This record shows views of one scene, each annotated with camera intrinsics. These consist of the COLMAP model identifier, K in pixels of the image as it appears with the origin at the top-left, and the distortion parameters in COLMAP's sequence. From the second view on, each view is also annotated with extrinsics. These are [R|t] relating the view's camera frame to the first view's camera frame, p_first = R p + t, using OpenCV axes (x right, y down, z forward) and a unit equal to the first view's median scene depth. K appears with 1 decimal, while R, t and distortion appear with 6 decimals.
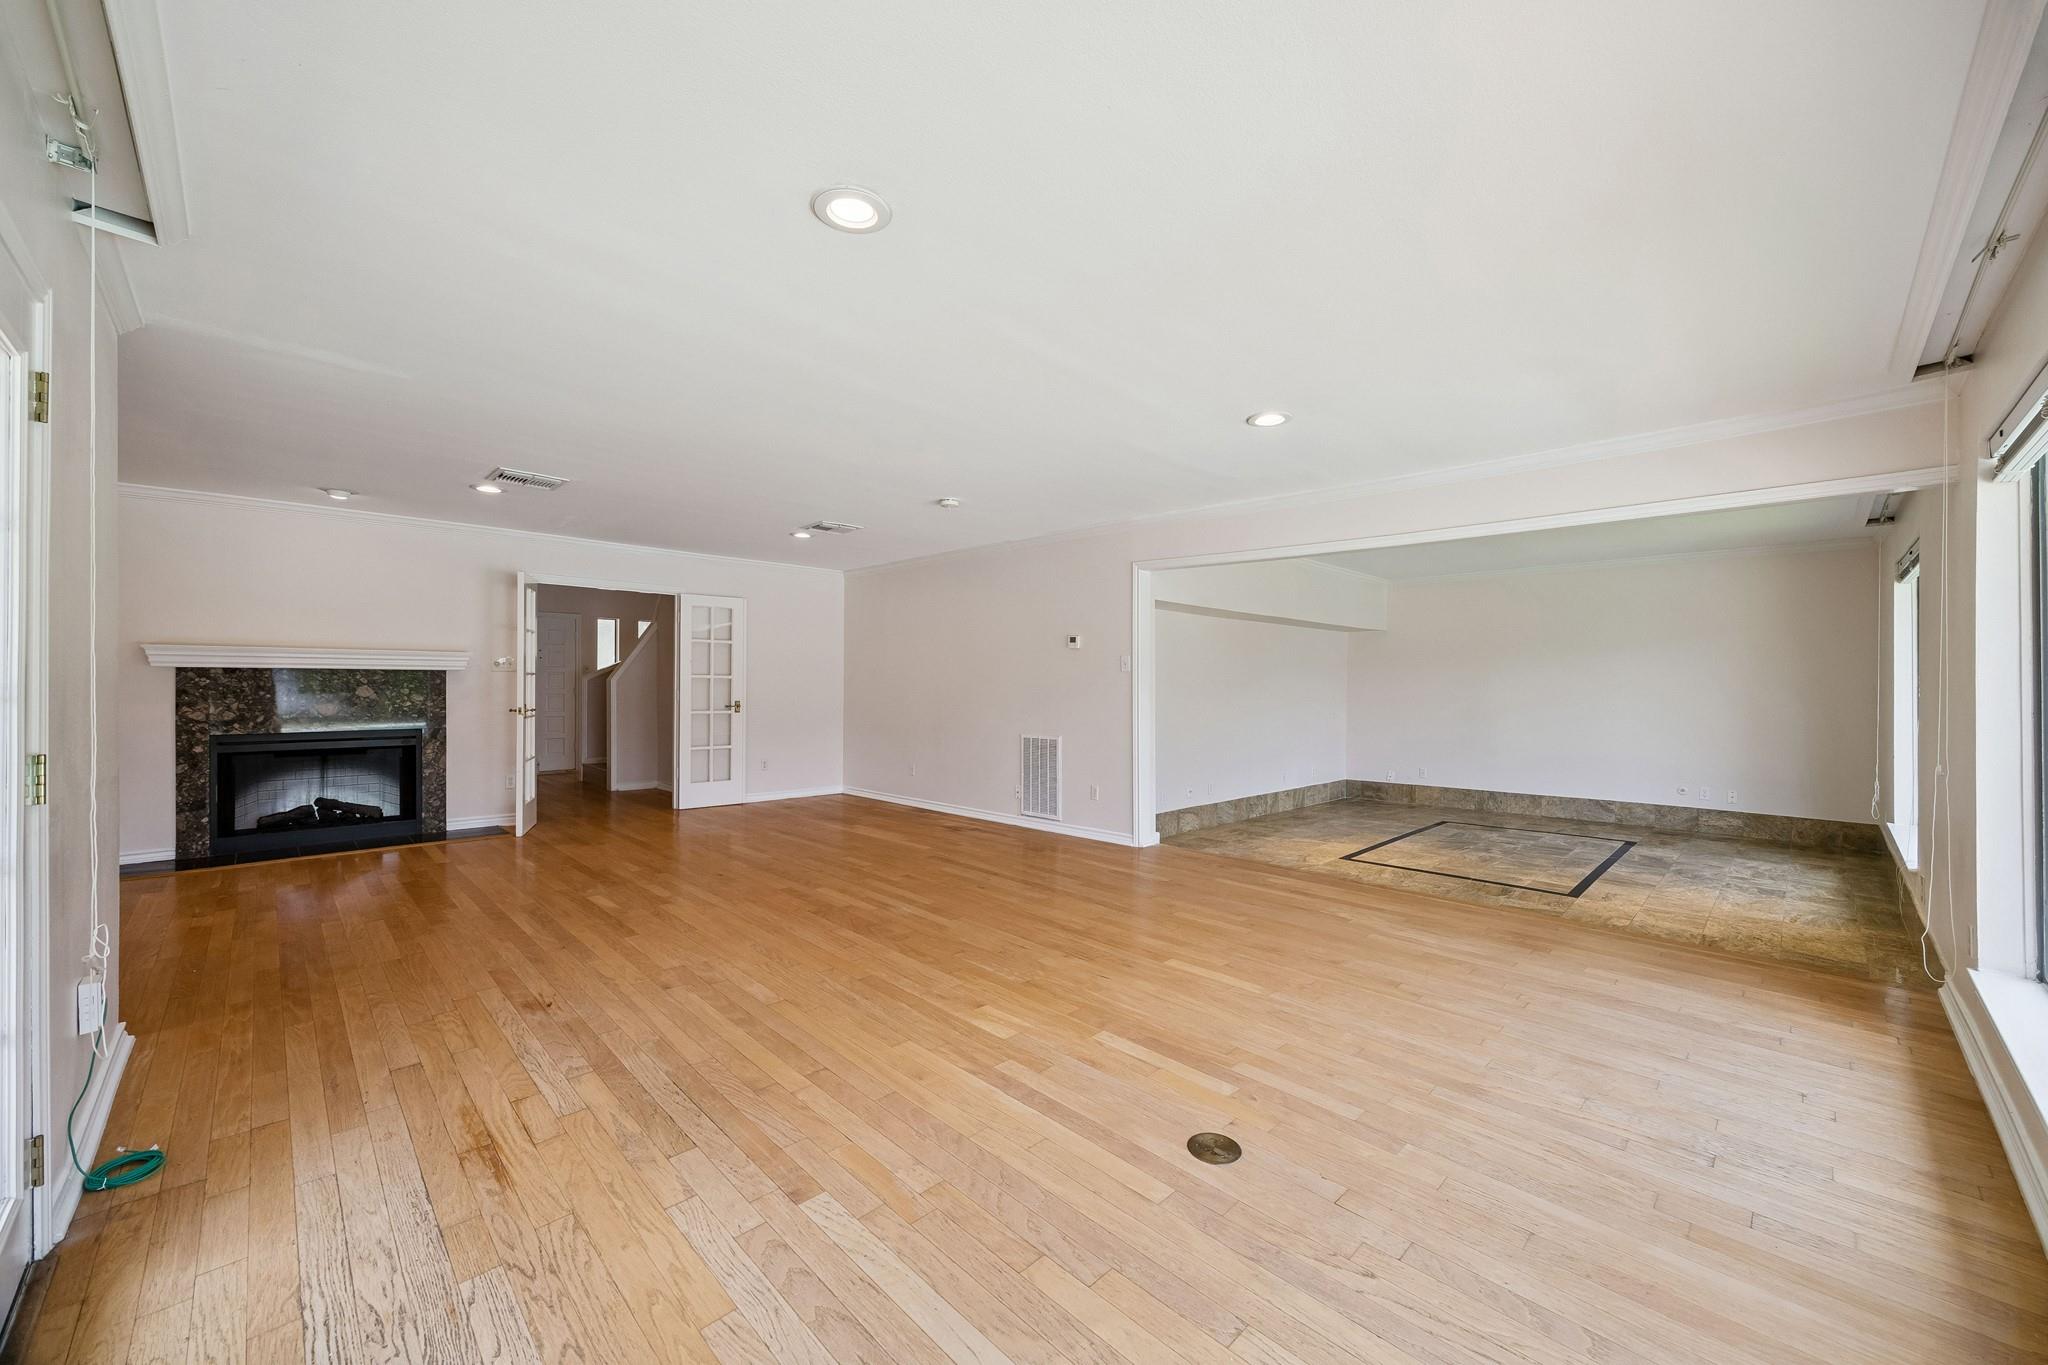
lens RADIAL K [[785.9, 0, 1029.7], [0, 785.9, 679.3], [0, 0, 1]] dist [-0.001648, 0.000905]
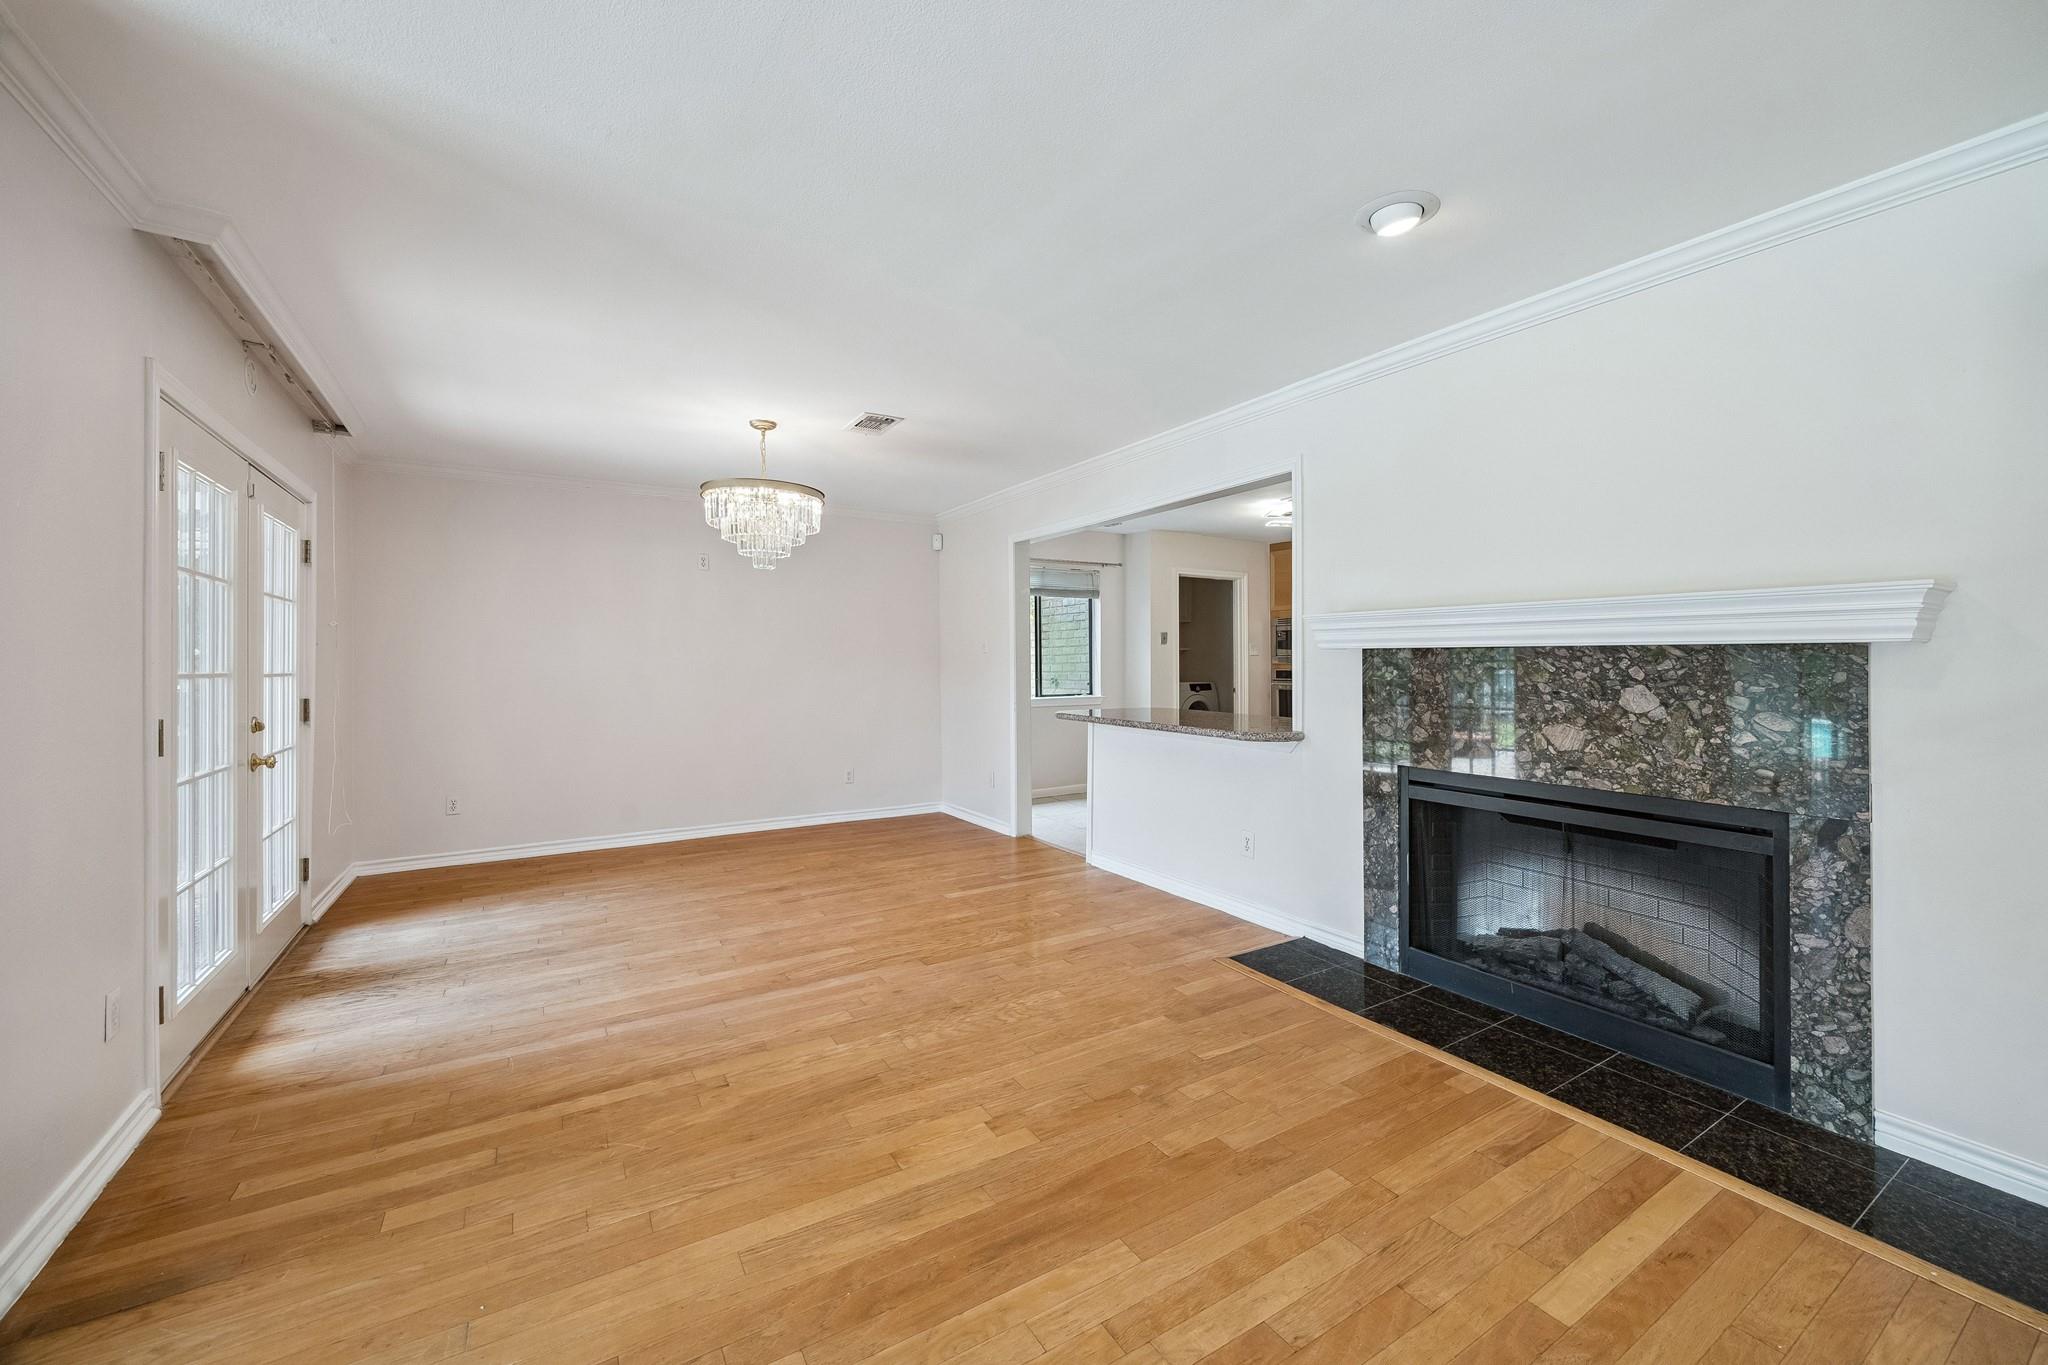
lens RADIAL K [[785.9, 0, 1027.9], [0, 785.9, 671.9], [0, 0, 1]] dist [-0.001648, 0.000905]
pose [[-0.216179, 0.004739, -0.976342, -0.380914], [-0.003864, 0.999976, 0.005709, -0.000163], [0.976346, 0.005007, -0.216156, 0.781527]]
